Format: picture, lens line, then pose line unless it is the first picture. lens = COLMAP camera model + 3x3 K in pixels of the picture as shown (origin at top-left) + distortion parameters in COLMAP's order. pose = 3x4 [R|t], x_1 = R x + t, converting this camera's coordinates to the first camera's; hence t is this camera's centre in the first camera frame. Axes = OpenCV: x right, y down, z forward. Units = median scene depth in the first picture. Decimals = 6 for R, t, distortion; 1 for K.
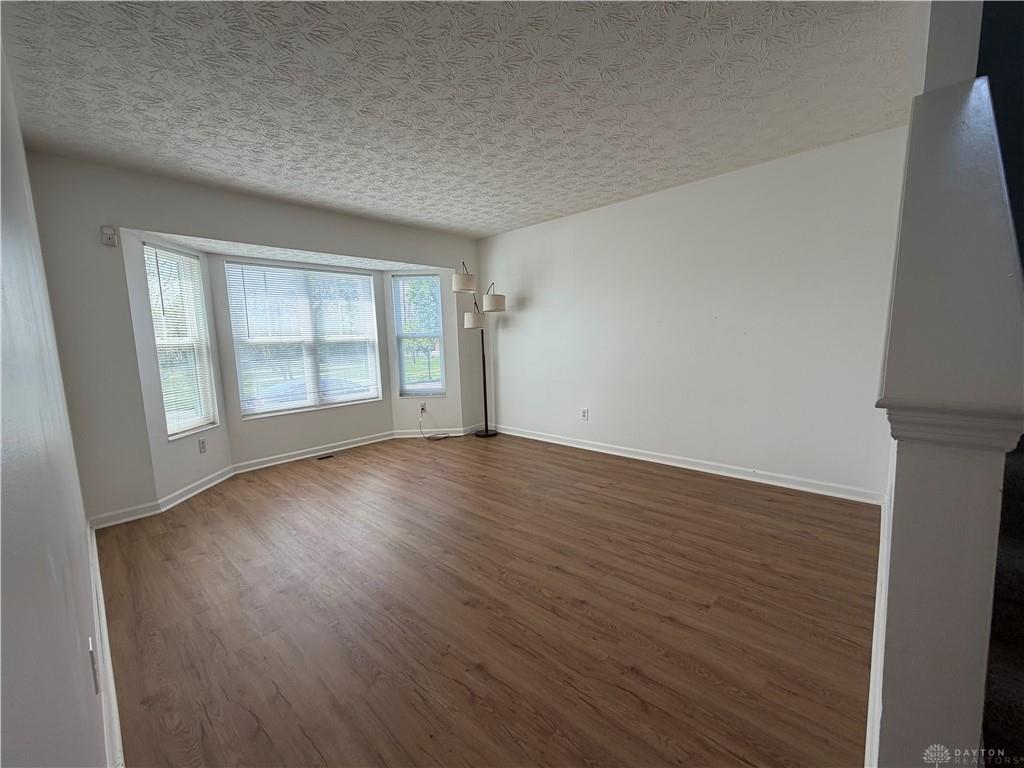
lens RADIAL K [[406.7, 0, 513.4], [0, 406.7, 379.3], [0, 0, 1]] dist [0.001421, -0.000115]
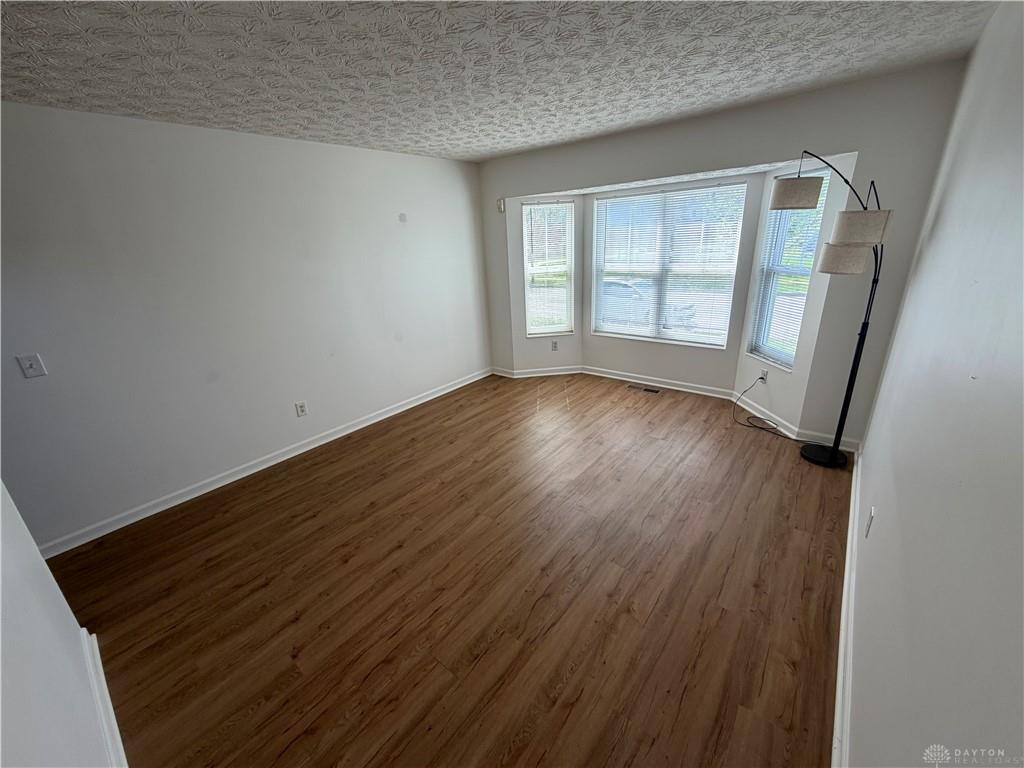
lens RADIAL K [[406.7, 0, 513.5], [0, 406.7, 389.6], [0, 0, 1]] dist [0.001421, -0.000115]
pose [[0.063736, 0.379051, -0.923178, 0.599343], [-0.053280, 0.925032, 0.376134, -0.222408], [0.996543, 0.025214, 0.079154, 0.731608]]
